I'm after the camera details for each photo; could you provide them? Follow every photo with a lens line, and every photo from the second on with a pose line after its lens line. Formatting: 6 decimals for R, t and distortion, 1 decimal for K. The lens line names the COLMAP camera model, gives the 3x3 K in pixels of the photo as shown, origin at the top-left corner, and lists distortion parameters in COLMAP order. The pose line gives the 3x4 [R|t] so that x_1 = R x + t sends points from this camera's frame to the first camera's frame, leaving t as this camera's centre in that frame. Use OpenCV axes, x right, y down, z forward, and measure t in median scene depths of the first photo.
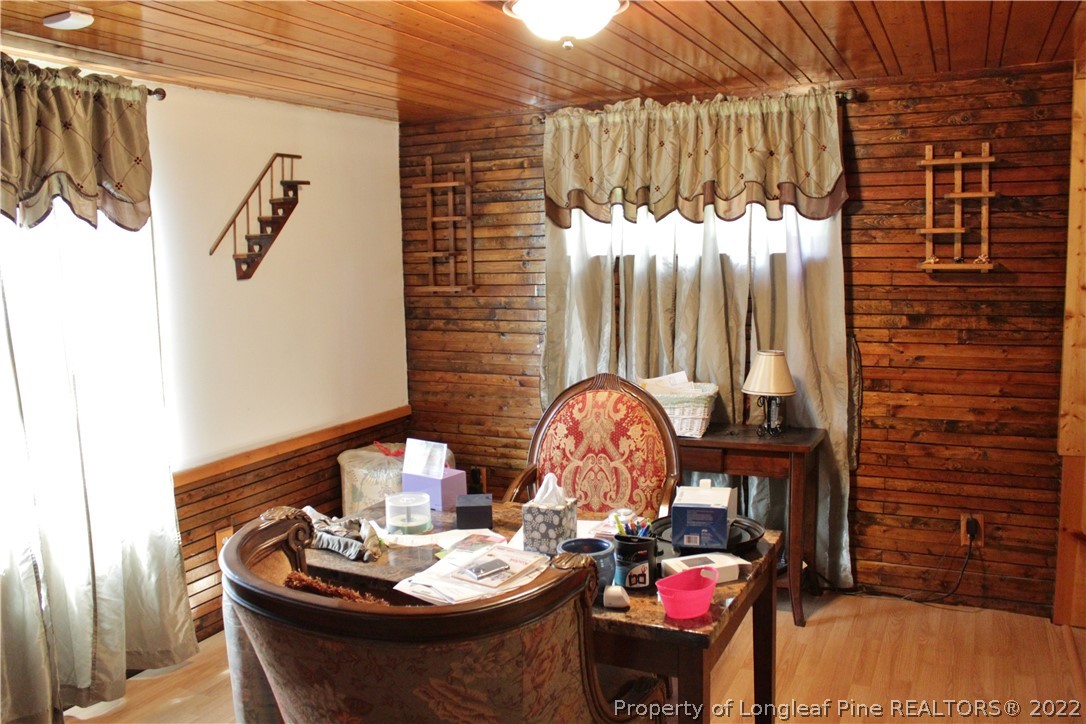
lens RADIAL K [[916.8, 0, 528.1], [0, 916.8, 362.0], [0, 0, 1]] dist [-0.170336, 0.170266]
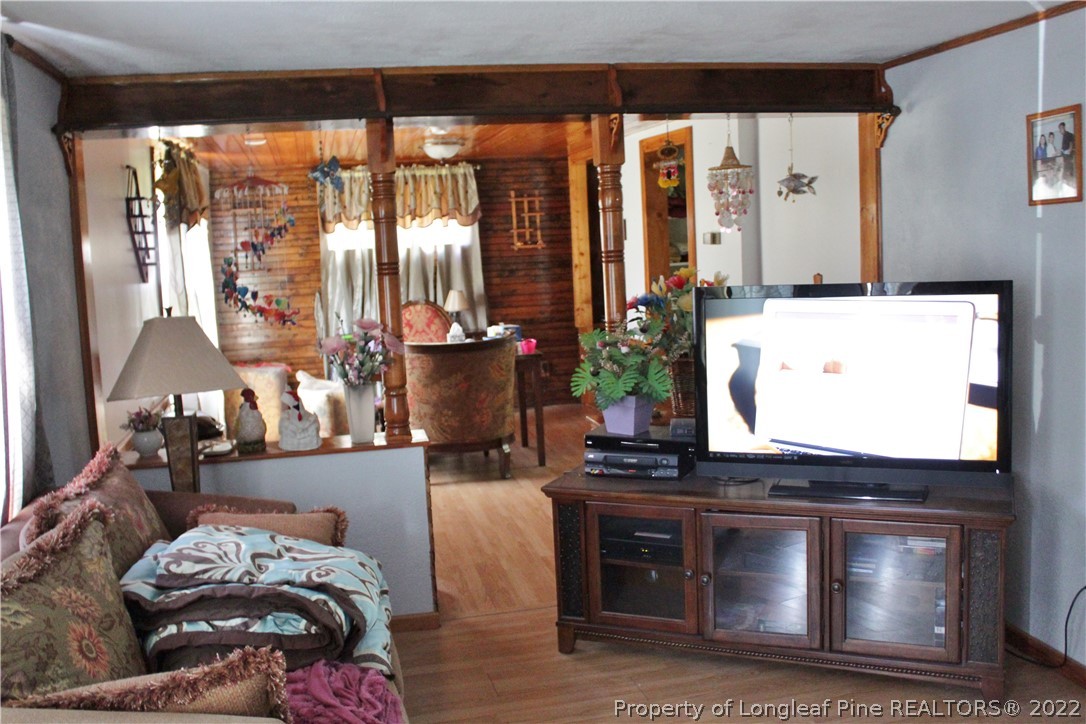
lens RADIAL K [[1021.1, 0, 543.0], [0, 1021.1, 362.0], [0, 0, 1]] dist [-0.129306, 0.138551]
pose [[0.778615, -0.089700, 0.621058, -1.057040], [0.105162, 0.994385, 0.011779, 0.147078], [-0.618628, 0.056140, 0.783676, -0.957179]]
